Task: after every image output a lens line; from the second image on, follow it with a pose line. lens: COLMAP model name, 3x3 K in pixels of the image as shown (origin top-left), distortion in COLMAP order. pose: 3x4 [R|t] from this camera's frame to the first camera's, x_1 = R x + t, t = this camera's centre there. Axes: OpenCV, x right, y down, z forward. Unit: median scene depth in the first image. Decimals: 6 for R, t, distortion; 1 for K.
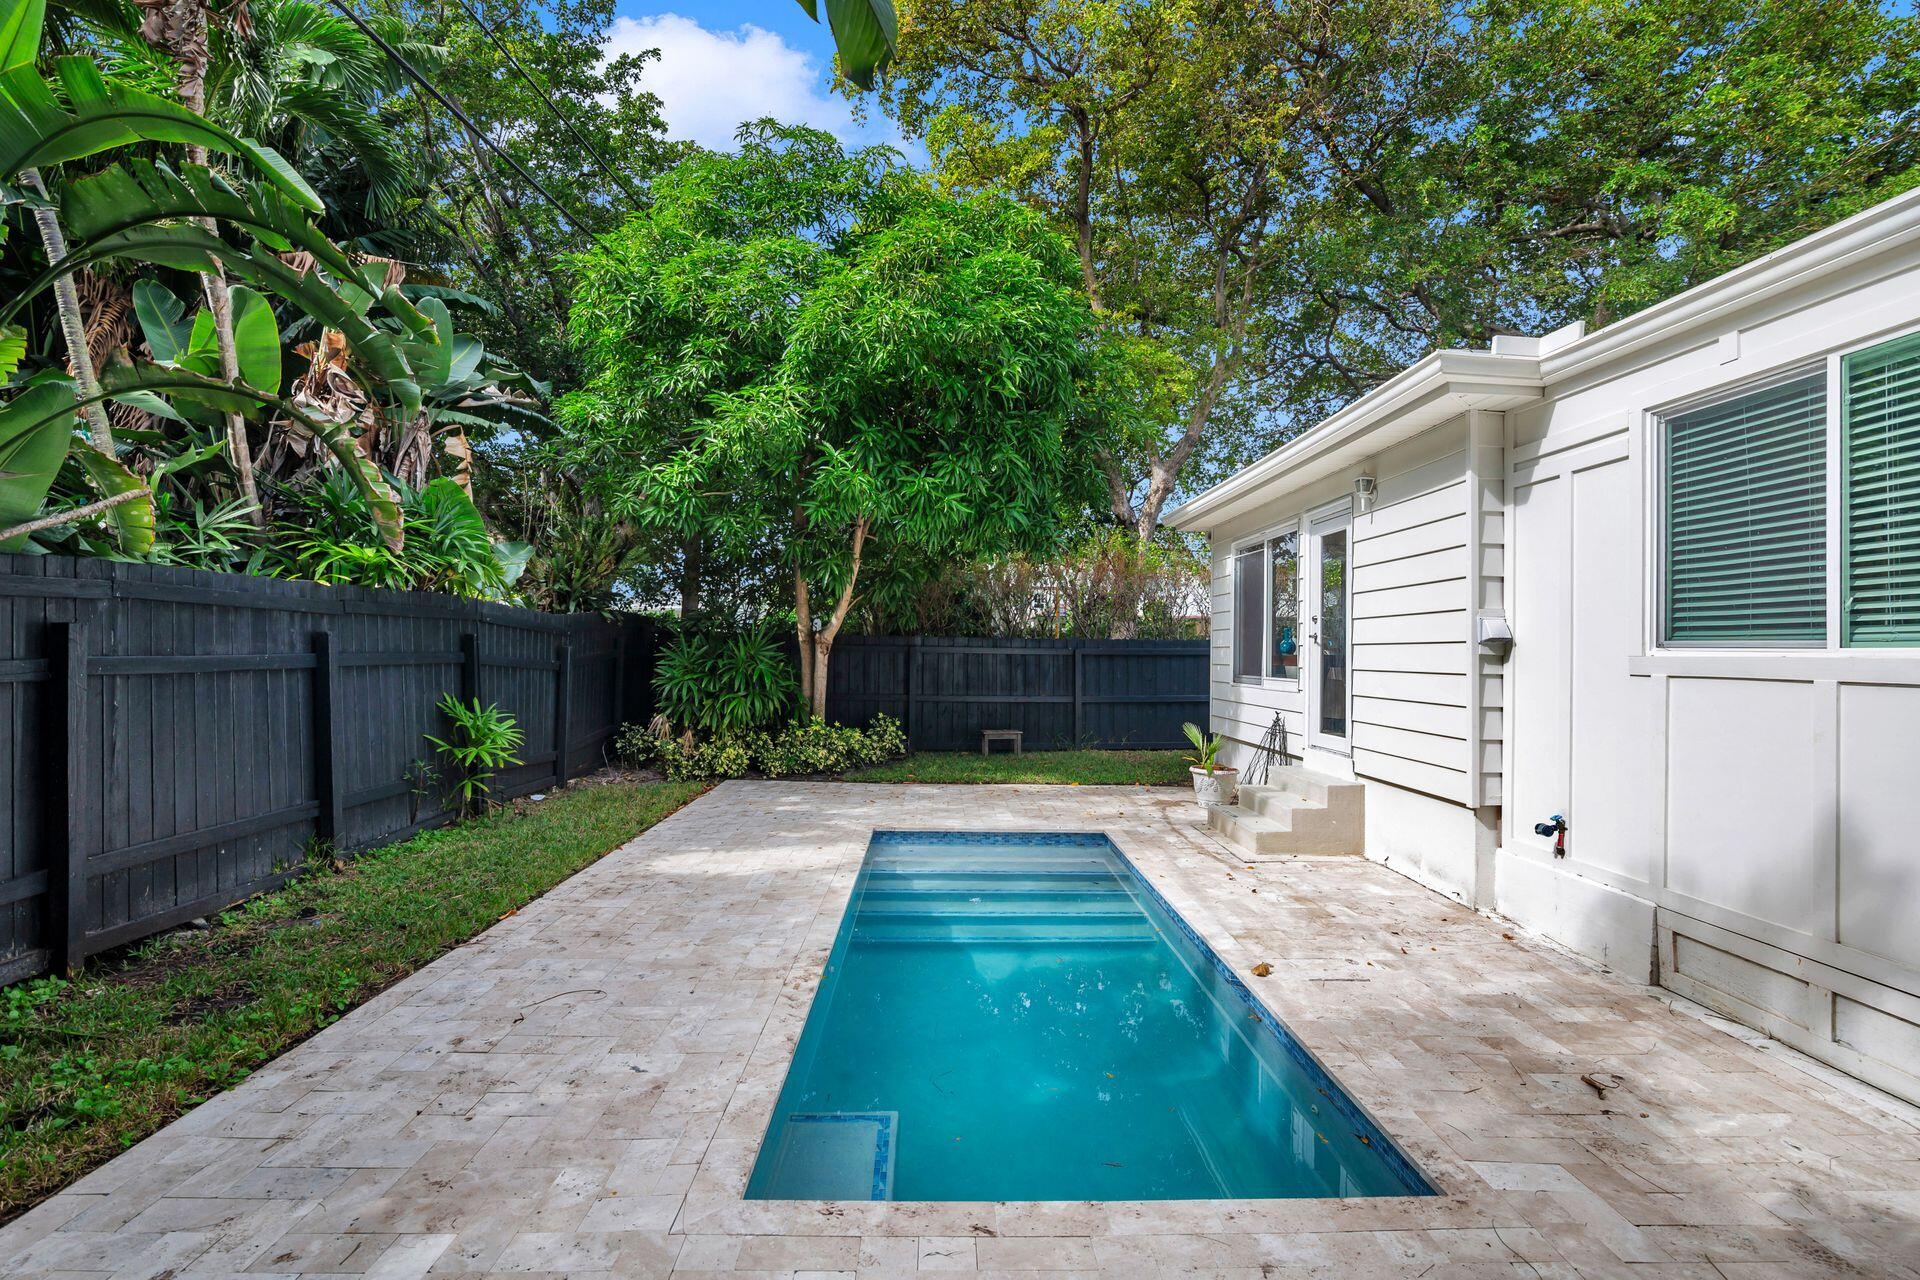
lens RADIAL K [[902.2, 0, 957.8], [0, 902.2, 643.1], [0, 0, 1]] dist [-0.020442, 0.000451]
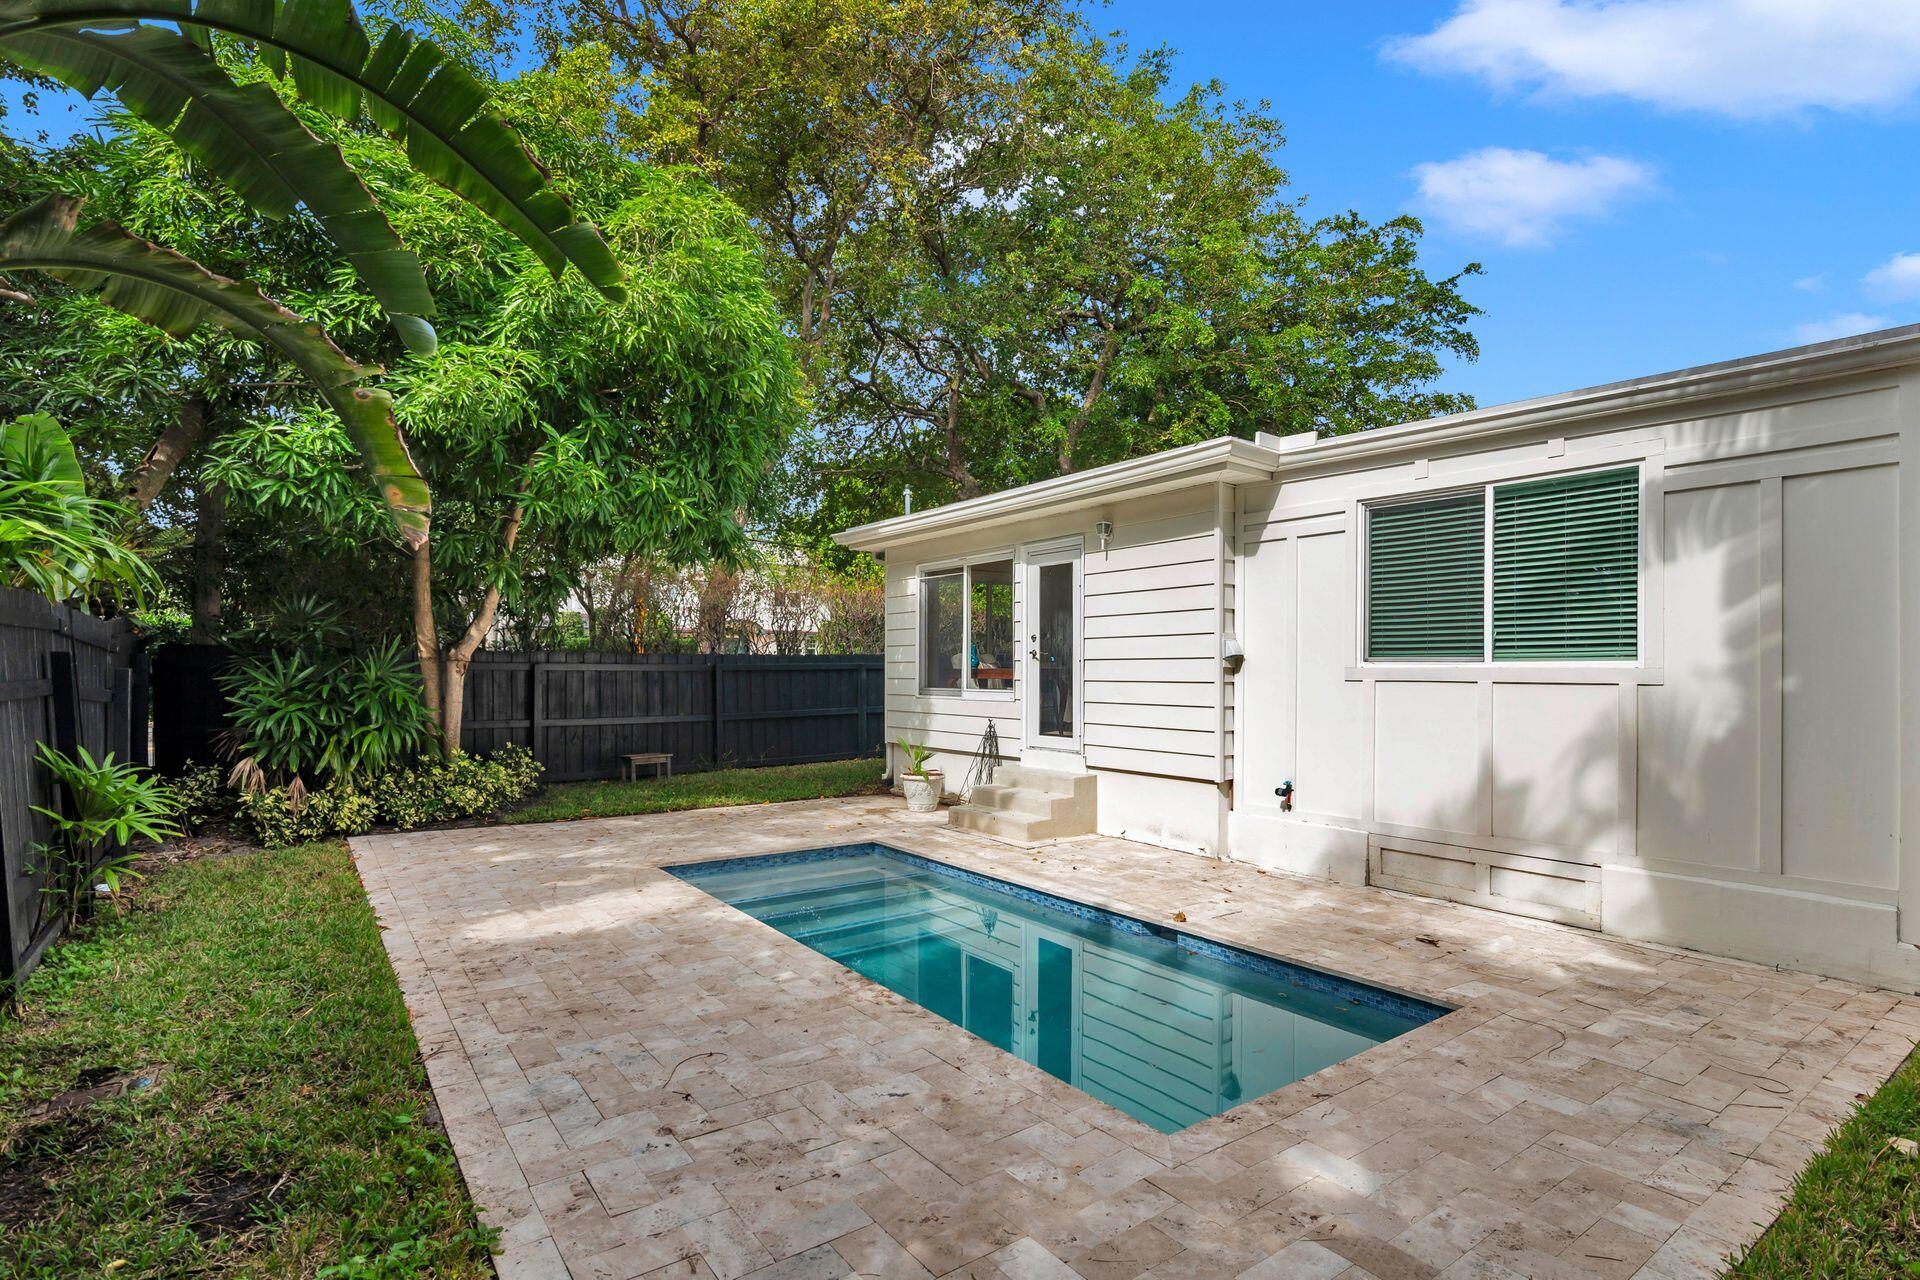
lens RADIAL K [[944.4, 0, 971.7], [0, 944.4, 687.9], [0, 0, 1]] dist [-0.022853, -0.000273]
pose [[0.820466, -0.022961, 0.571234, -0.521645], [0.003533, 0.999378, 0.035096, -0.007125], [-0.571684, -0.026777, 0.820037, 0.064670]]
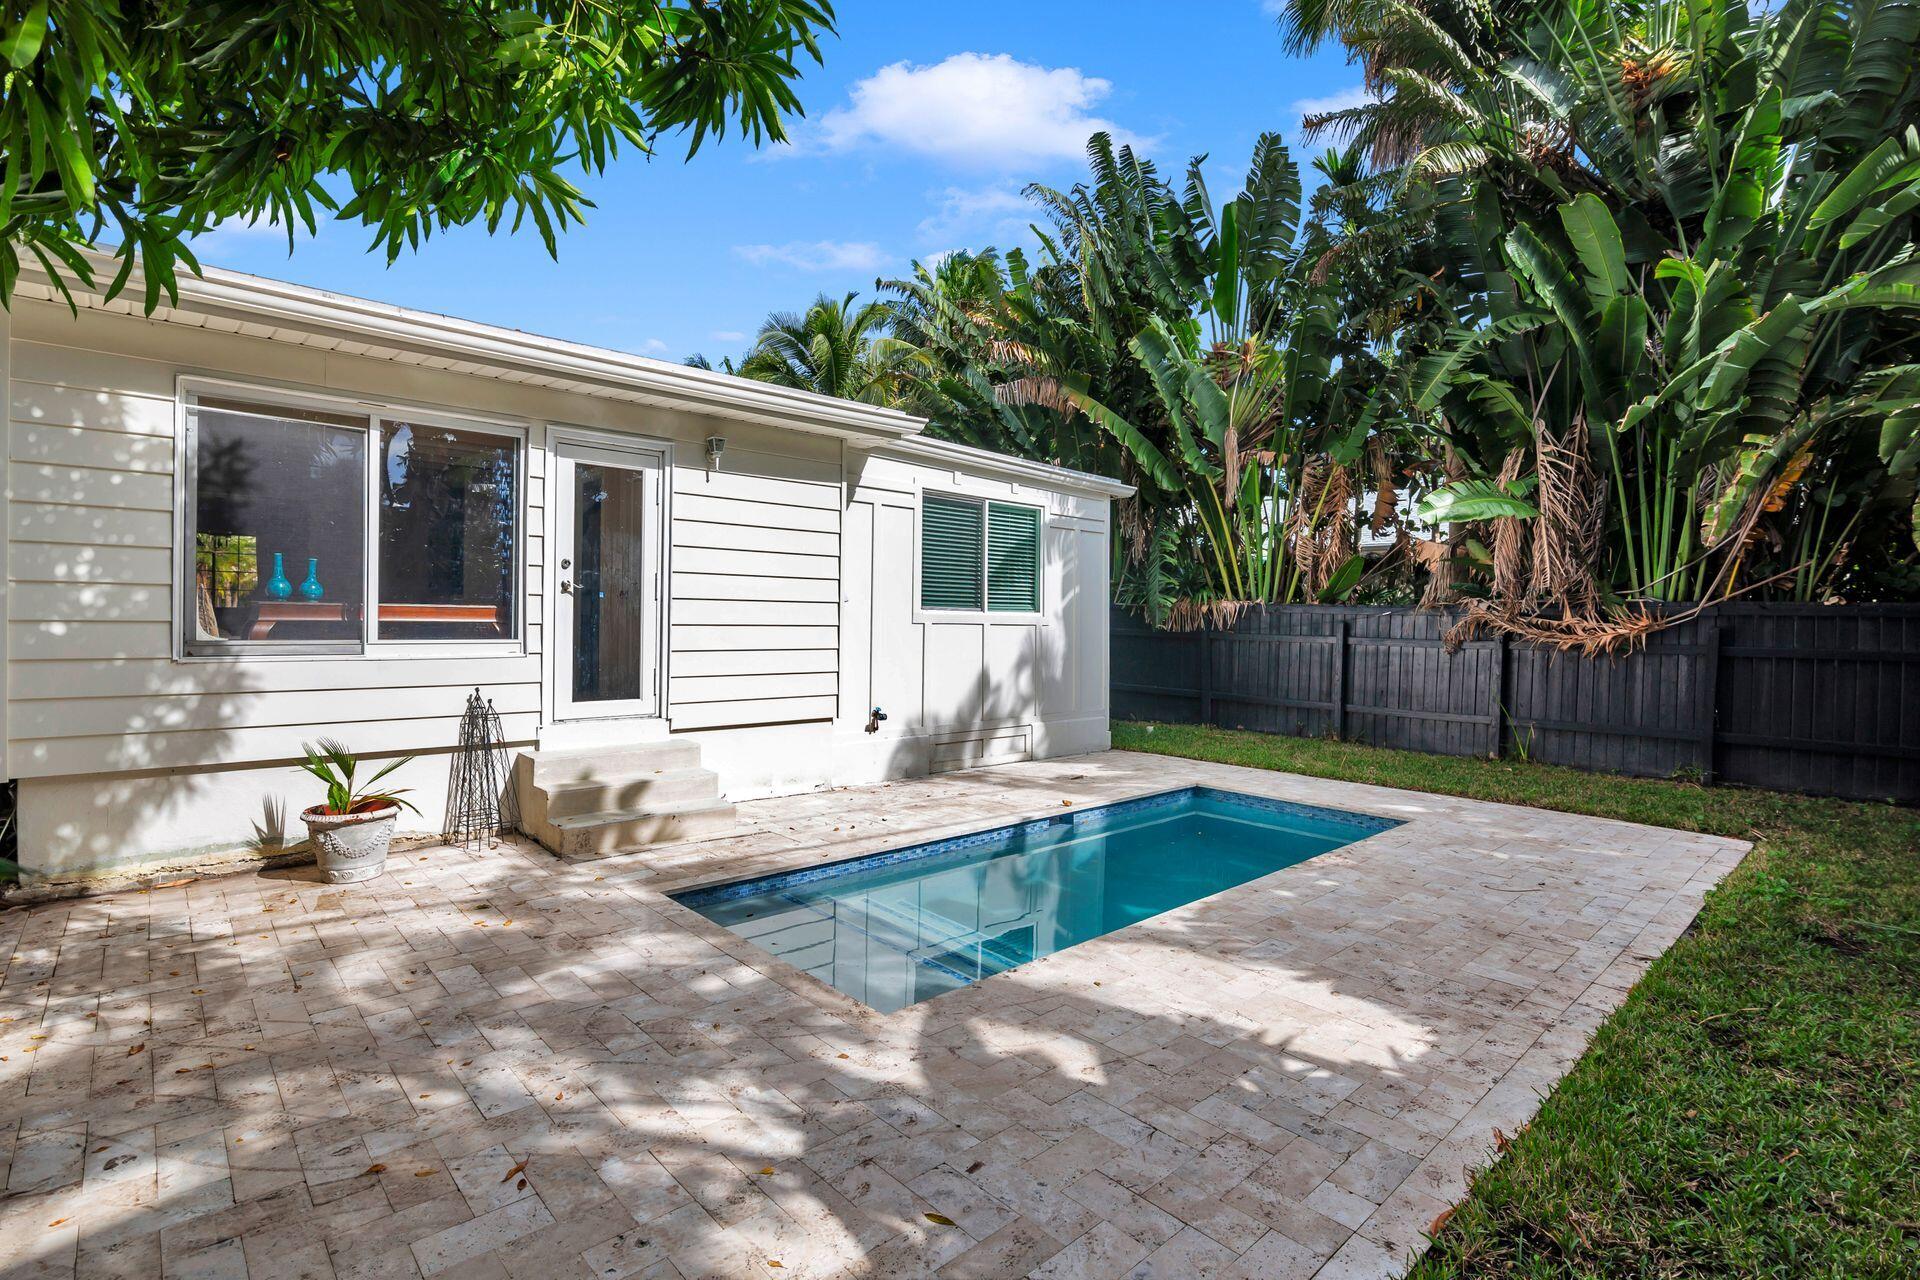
lens RADIAL K [[902.2, 0, 957.8], [0, 902.2, 643.1], [0, 0, 1]] dist [-0.020442, 0.000451]
pose [[-0.660580, -0.049490, 0.749122, -0.628332], [-0.036531, 0.998762, 0.033770, 0.007013], [-0.749866, -0.005058, -0.661570, 1.806688]]
